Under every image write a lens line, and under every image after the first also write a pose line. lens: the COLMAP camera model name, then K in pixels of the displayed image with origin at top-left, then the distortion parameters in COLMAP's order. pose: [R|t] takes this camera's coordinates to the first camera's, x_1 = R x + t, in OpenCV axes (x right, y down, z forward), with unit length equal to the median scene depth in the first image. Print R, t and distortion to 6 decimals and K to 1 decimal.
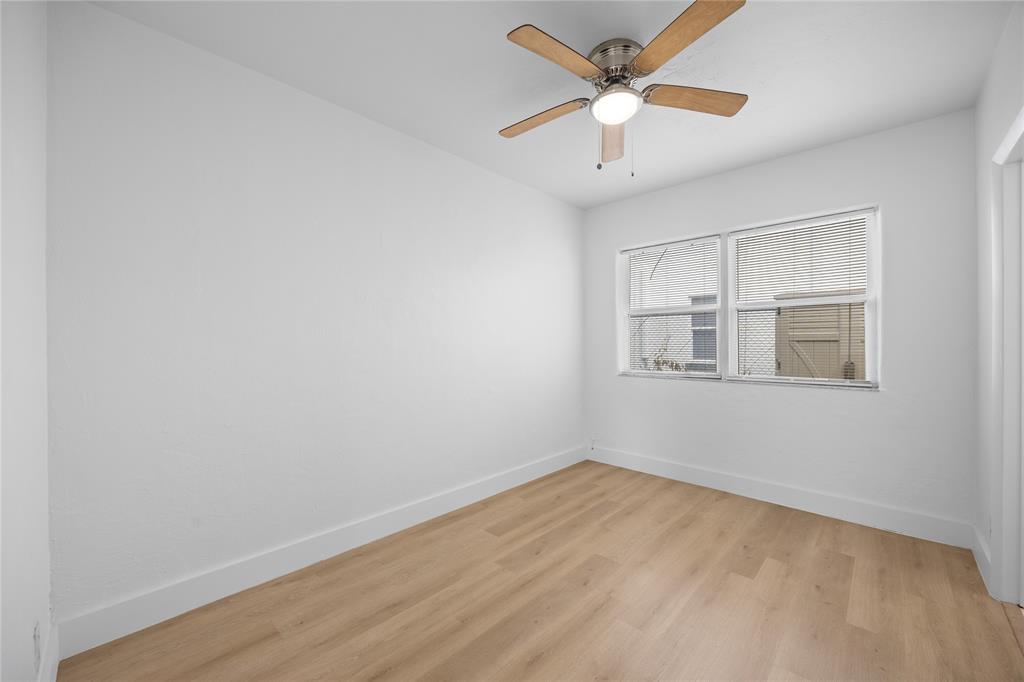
lens RADIAL K [[395.5, 0, 510.3], [0, 395.5, 338.8], [0, 0, 1]] dist [-0.000258, -0.000040]
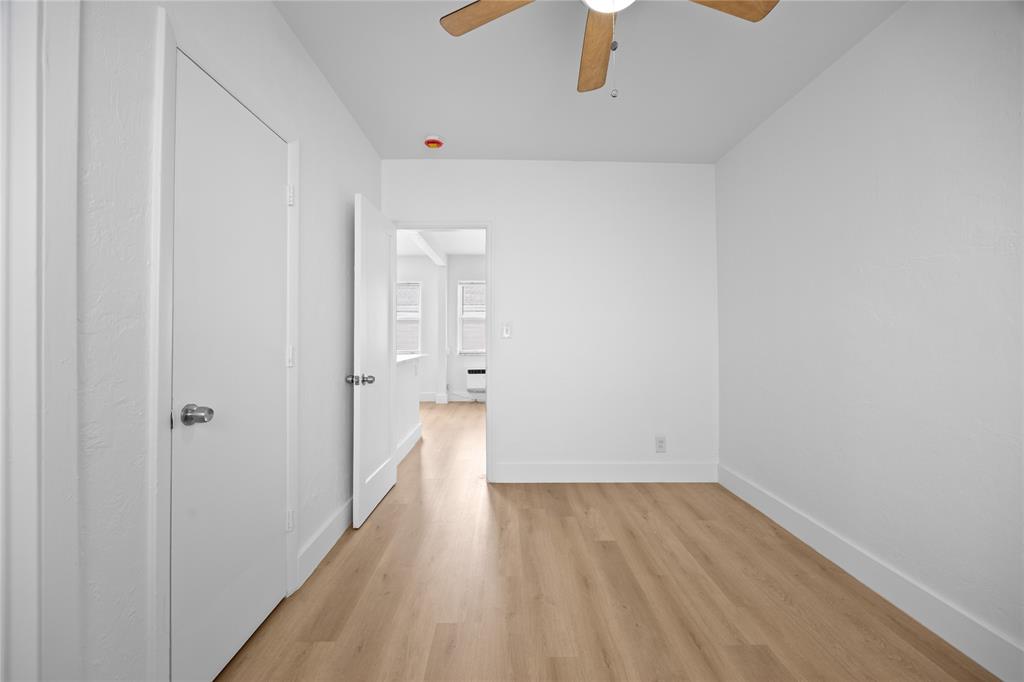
lens RADIAL K [[395.5, 0, 510.3], [0, 395.5, 338.8], [0, 0, 1]] dist [-0.000258, -0.000040]
pose [[-0.714287, -0.000695, -0.699852, 0.739355], [0.002298, 0.999992, -0.003339, 0.044604], [0.699849, -0.003993, -0.714280, 1.172746]]
